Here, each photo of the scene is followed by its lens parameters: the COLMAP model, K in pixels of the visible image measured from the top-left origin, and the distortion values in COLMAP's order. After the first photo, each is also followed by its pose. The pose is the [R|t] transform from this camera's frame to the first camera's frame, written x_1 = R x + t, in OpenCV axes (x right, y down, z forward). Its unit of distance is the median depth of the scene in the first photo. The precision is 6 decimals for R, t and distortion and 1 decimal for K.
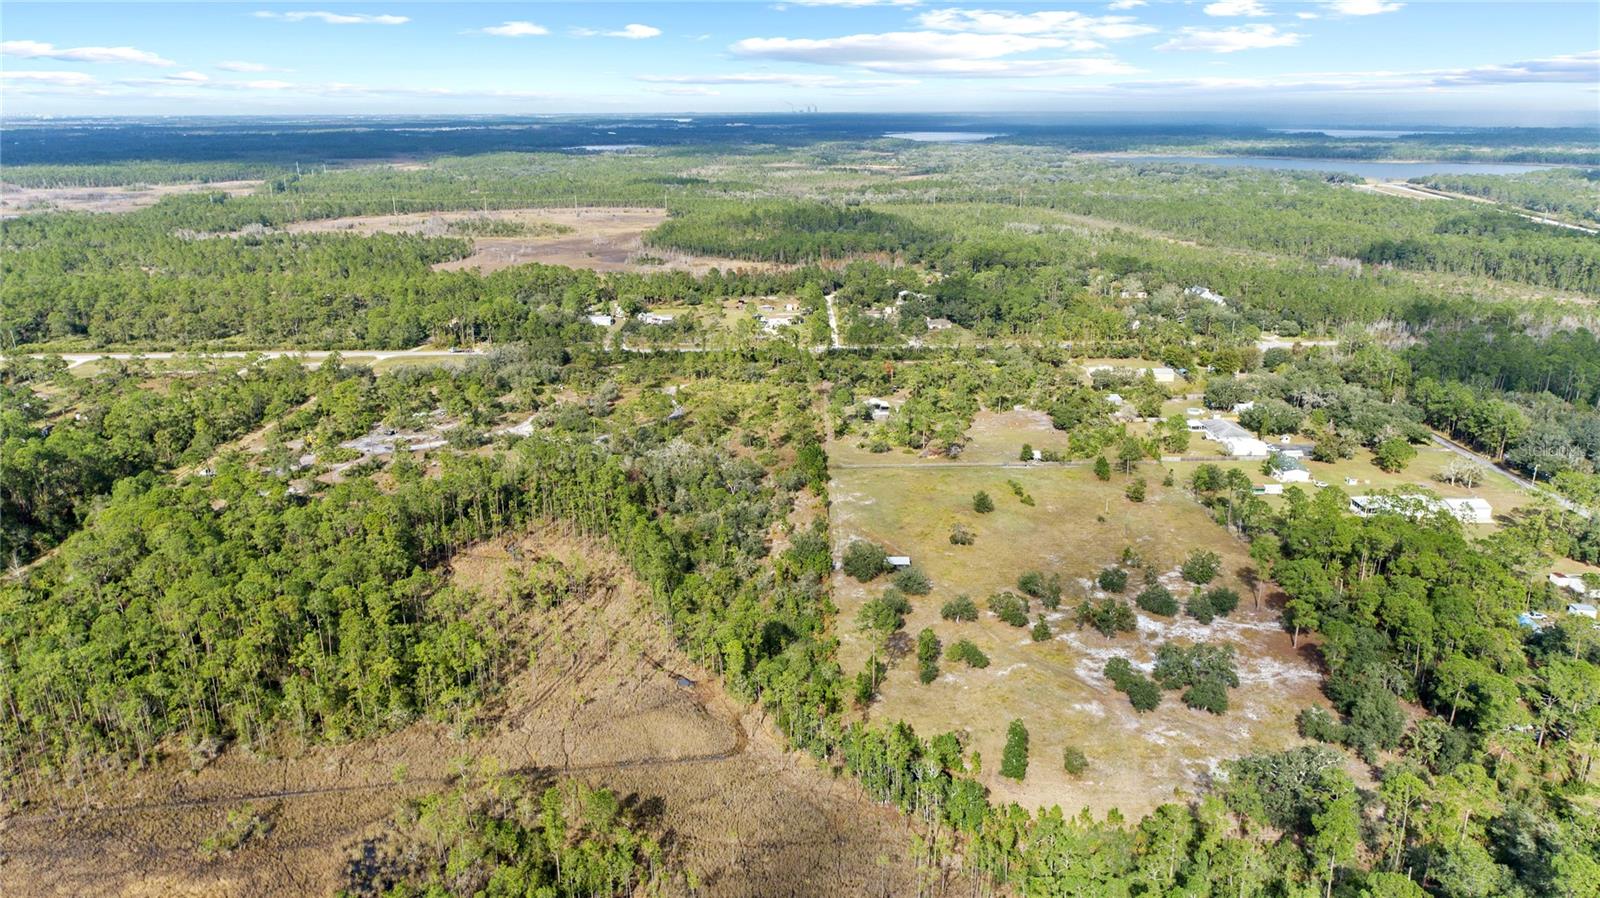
lens RADIAL K [[1090.6, 0, 800.0], [0, 1090.6, 449.0], [0, 0, 1]] dist [-0.001634, 0.002286]
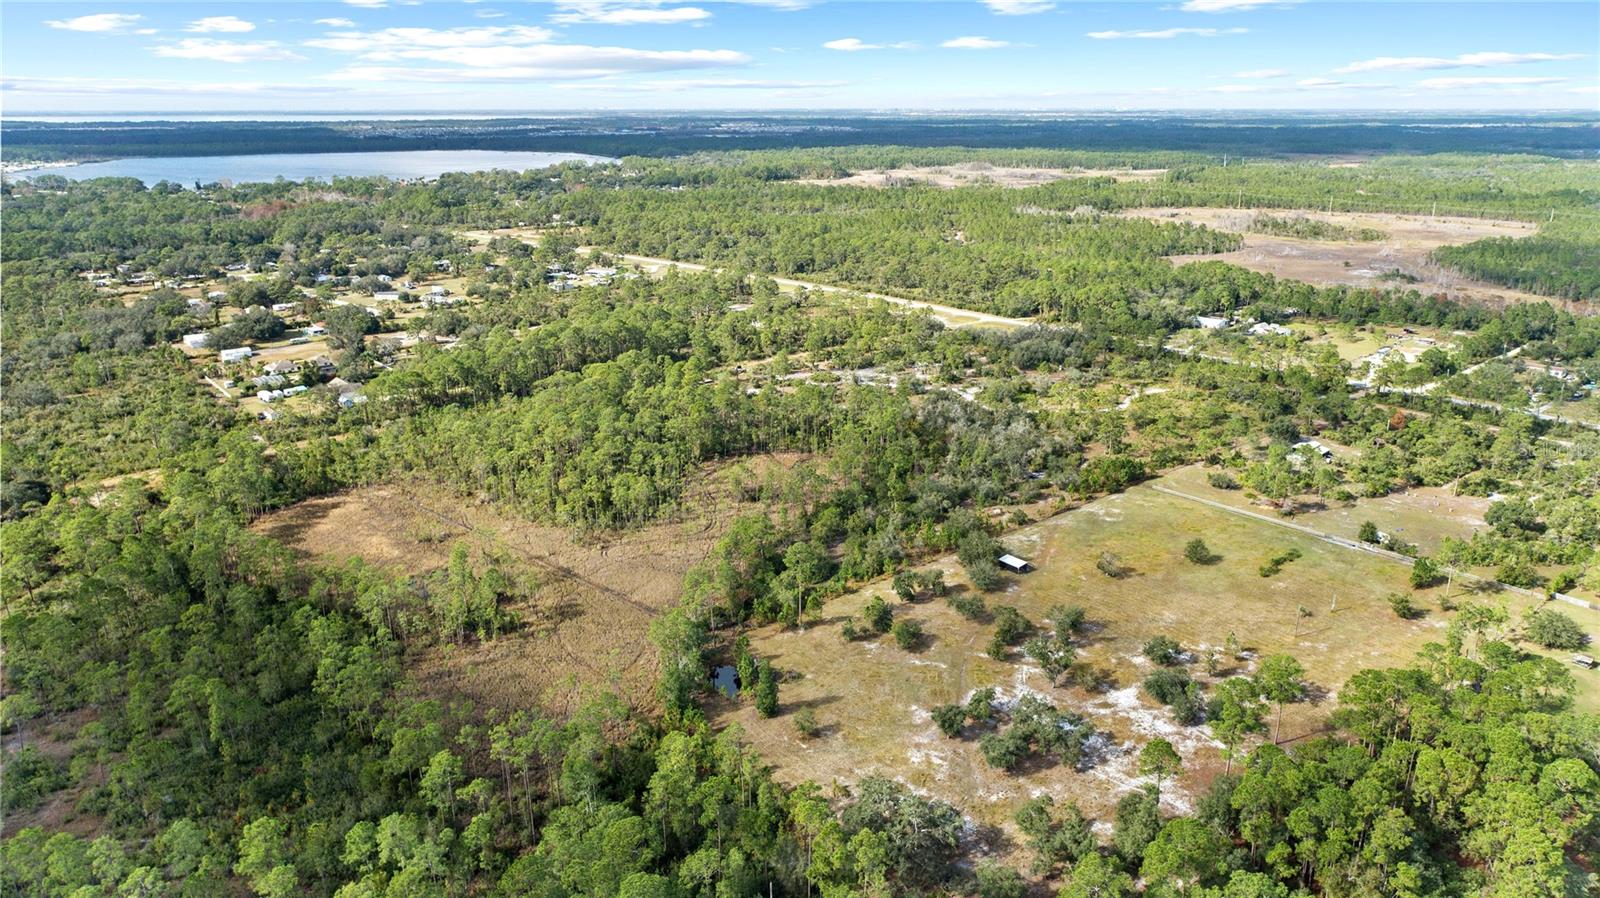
lens RADIAL K [[1074.2, 0, 800.0], [0, 1074.2, 449.0], [0, 0, 1]] dist [-0.025180, 0.032245]
pose [[0.653238, 0.233802, -0.720151, 0.108394], [-0.226044, 0.967975, 0.109219, -0.010587], [0.722623, 0.091440, 0.685167, 0.028799]]
